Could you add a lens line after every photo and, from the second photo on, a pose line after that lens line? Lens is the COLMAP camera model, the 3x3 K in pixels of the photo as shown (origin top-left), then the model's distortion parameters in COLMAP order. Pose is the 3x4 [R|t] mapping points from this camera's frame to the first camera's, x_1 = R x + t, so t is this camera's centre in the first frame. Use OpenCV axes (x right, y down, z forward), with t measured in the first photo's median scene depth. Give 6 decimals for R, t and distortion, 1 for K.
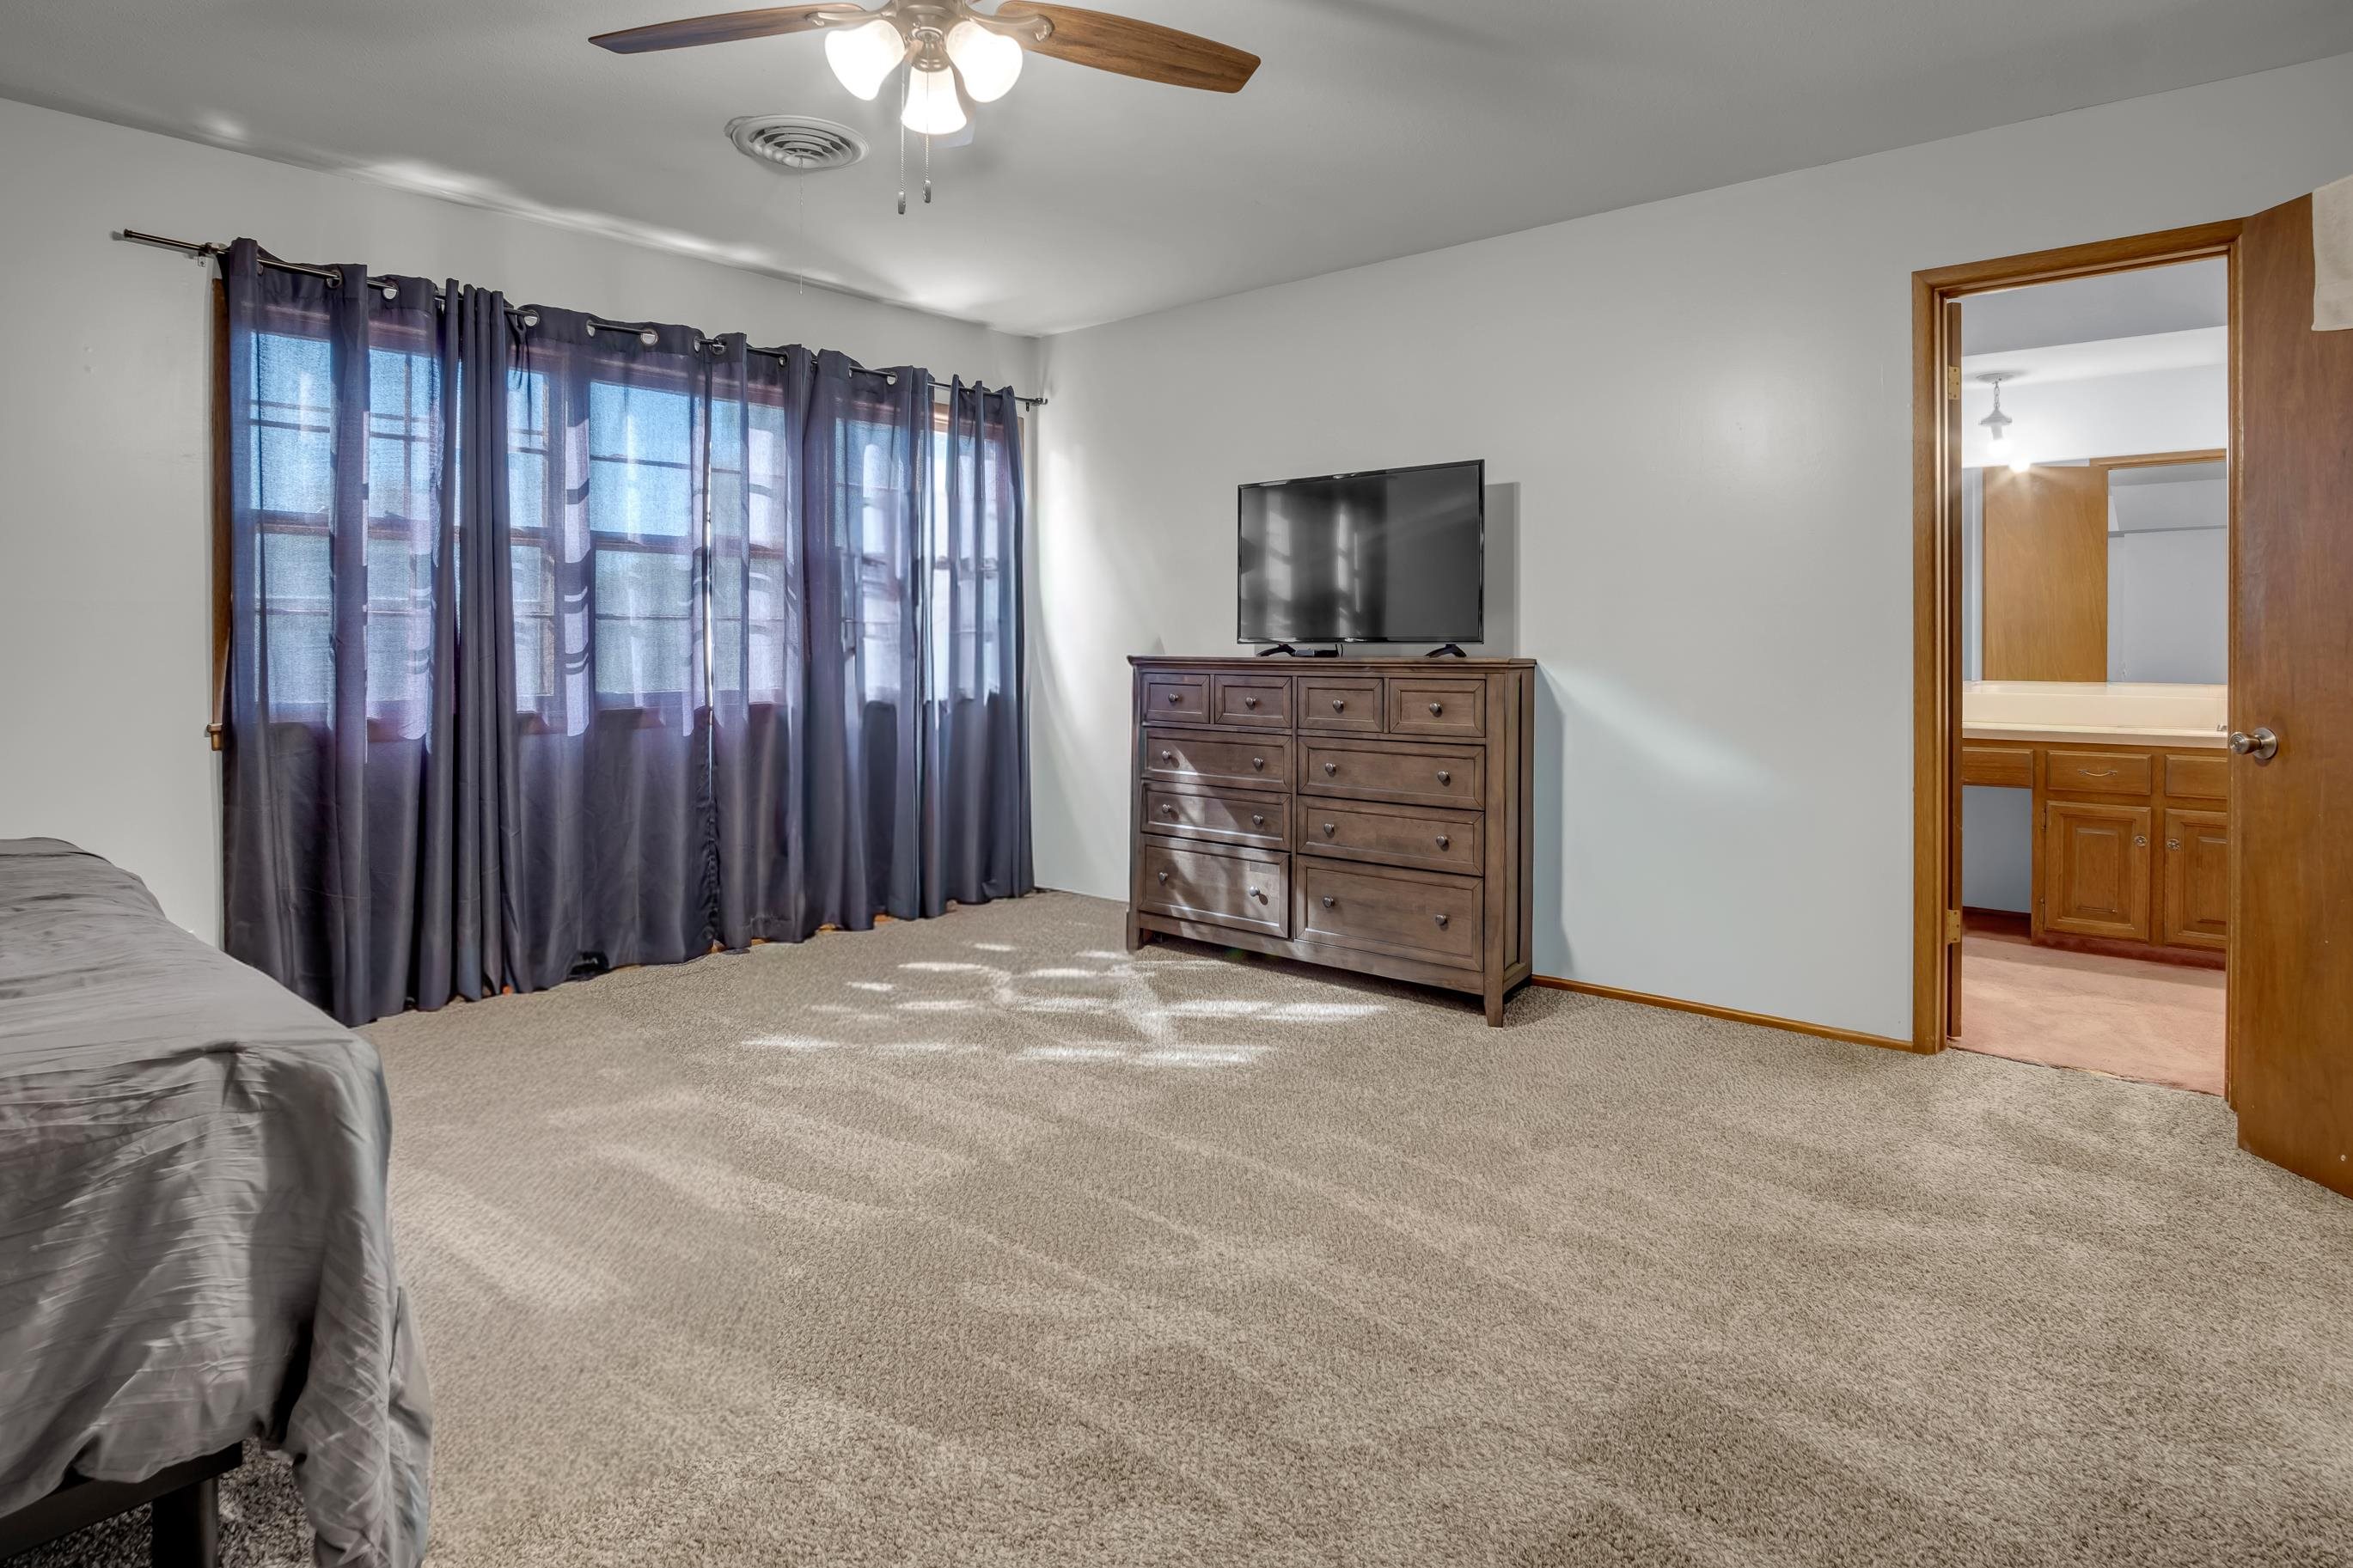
lens RADIAL K [[1263.3, 0, 1145.7], [0, 1263.3, 717.8], [0, 0, 1]] dist [-0.038461, 0.001539]
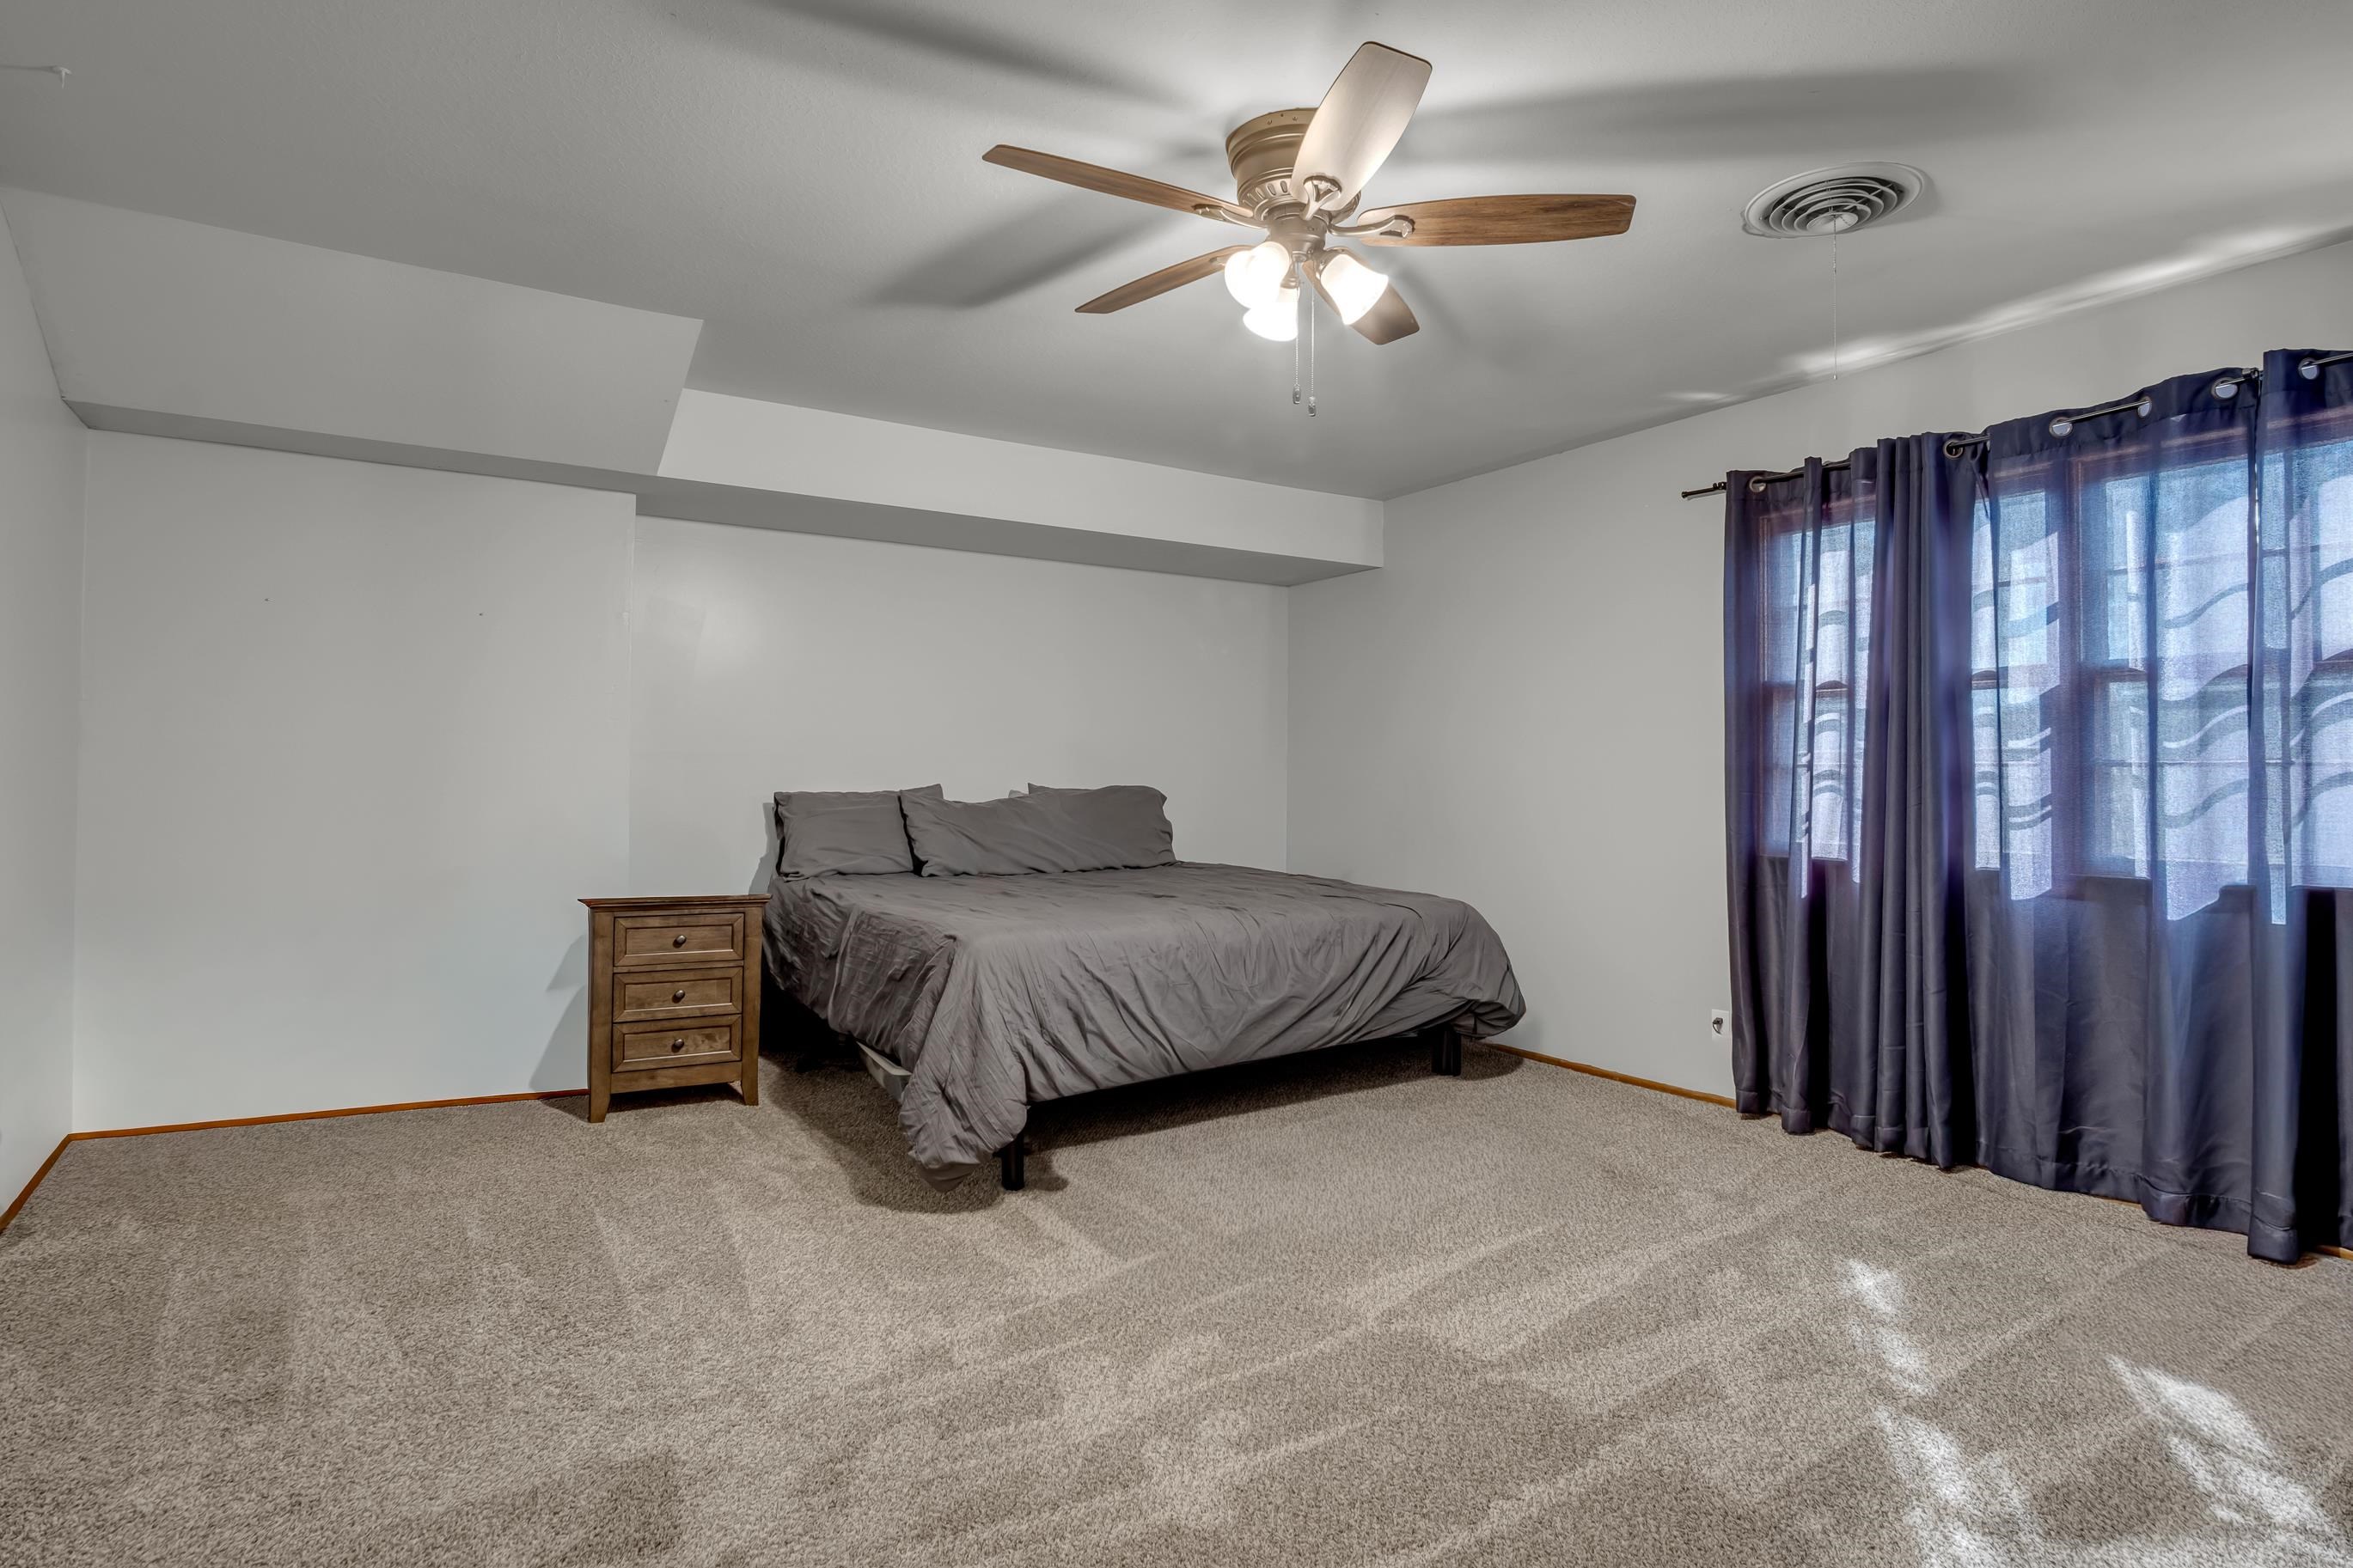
lens RADIAL K [[1267.9, 0, 1193.0], [0, 1267.9, 757.9], [0, 0, 1]] dist [-0.040362, 0.013432]
pose [[-0.280529, -0.021840, -0.959597, 0.636303], [-0.066906, 0.997754, -0.003149, -0.050706], [0.957511, 0.063320, -0.281360, 0.816860]]
